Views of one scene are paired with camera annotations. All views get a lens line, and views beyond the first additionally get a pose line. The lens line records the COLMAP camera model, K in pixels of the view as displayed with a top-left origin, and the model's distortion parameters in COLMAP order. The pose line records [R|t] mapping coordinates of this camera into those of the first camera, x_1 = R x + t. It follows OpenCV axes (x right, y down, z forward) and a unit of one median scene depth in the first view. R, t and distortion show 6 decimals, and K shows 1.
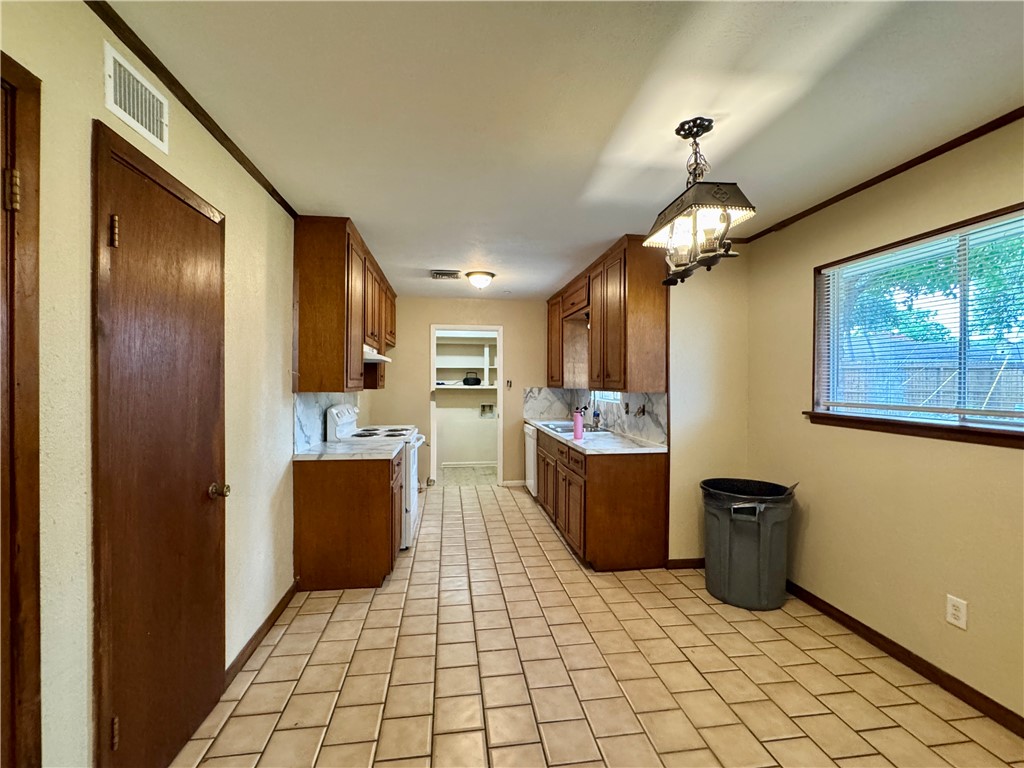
lens RADIAL K [[455.0, 0, 509.3], [0, 455.0, 385.2], [0, 0, 1]] dist [-0.000542, -0.000070]
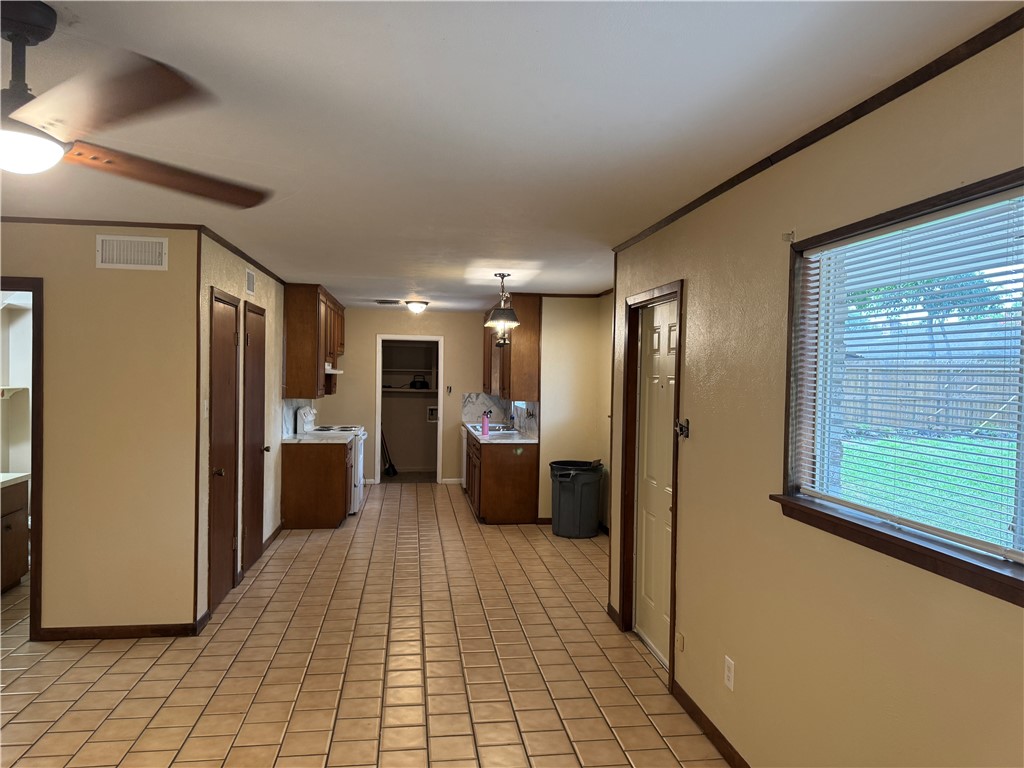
lens RADIAL K [[719.3, 0, 512.8], [0, 719.3, 372.1], [0, 0, 1]] dist [0.089772, -0.001280]
pose [[0.999860, 0.014451, 0.008385, 0.240294], [-0.014372, 0.999853, -0.009393, -0.053236], [-0.008519, 0.009271, 0.999921, -1.258070]]
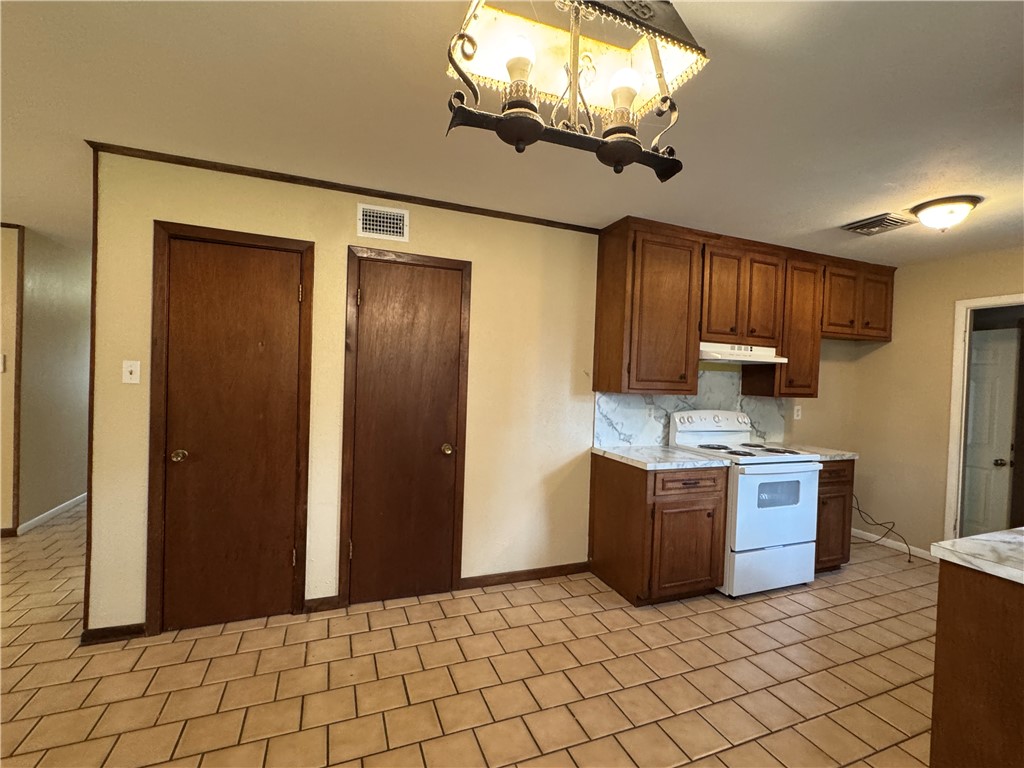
lens RADIAL K [[455.0, 0, 509.3], [0, 455.0, 385.2], [0, 0, 1]] dist [-0.000542, -0.000070]
pose [[0.241793, 0.022973, -0.970056, 0.476150], [-0.040921, 0.999072, 0.013460, -0.003941], [0.969465, 0.036441, 0.242509, 0.458643]]
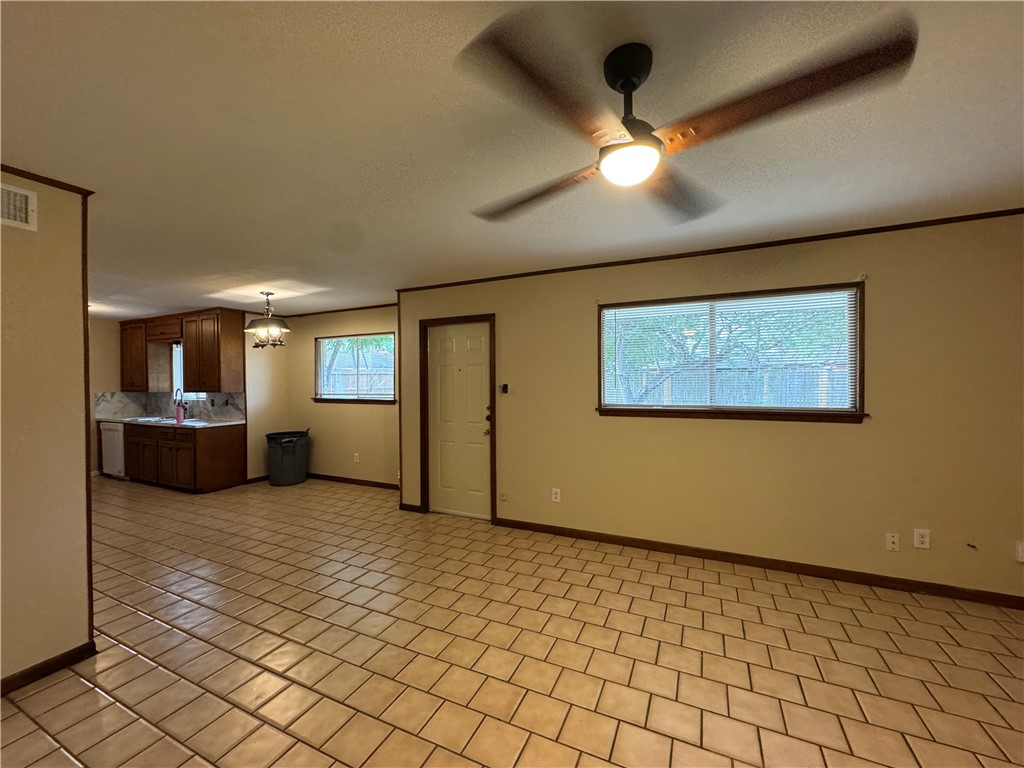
lens RADIAL K [[408.7, 0, 512.0], [0, 408.7, 384.0], [0, 0, 1]] dist [0.002082, 0.000093]
pose [[0.545908, -0.016136, 0.837690, -0.471464], [0.018620, 0.999801, 0.007125, -0.008538], [-0.837638, 0.011708, 0.546100, -0.863328]]
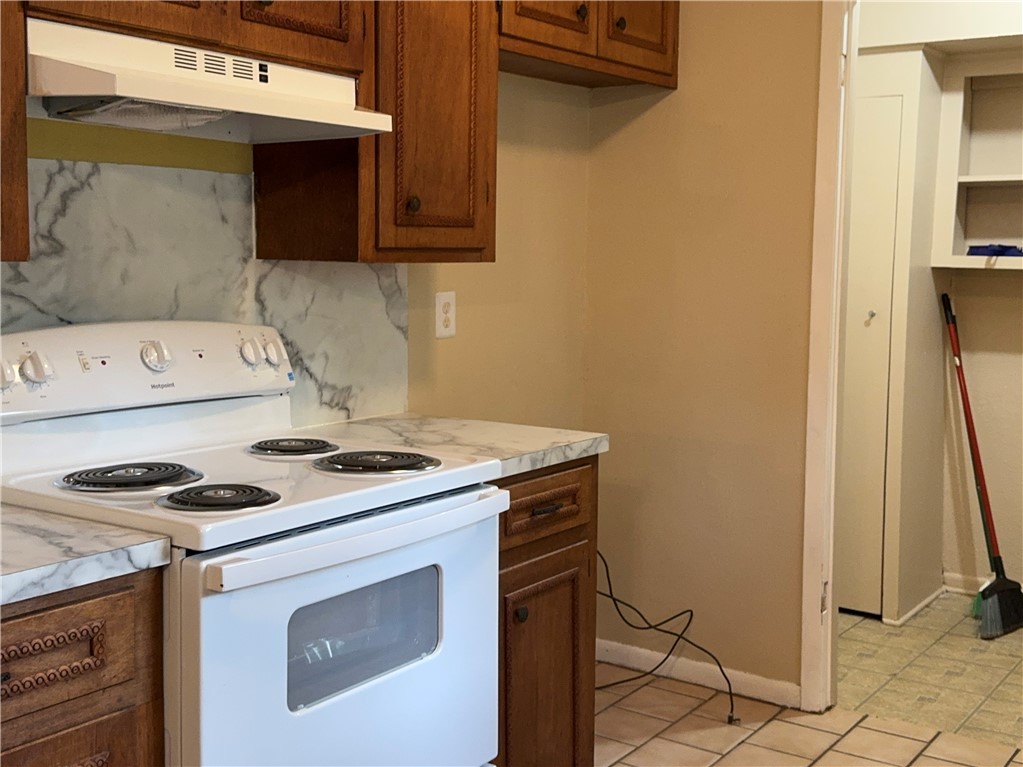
lens RADIAL K [[1216.7, 0, 511.5], [0, 1216.7, 383.5], [0, 0, 1]] dist [0.011262, -0.009798]
pose [[0.735081, 0.075150, -0.673802, 0.206655], [-0.010970, 0.995026, 0.099009, 0.011596], [0.677891, -0.065388, 0.732249, 0.796926]]
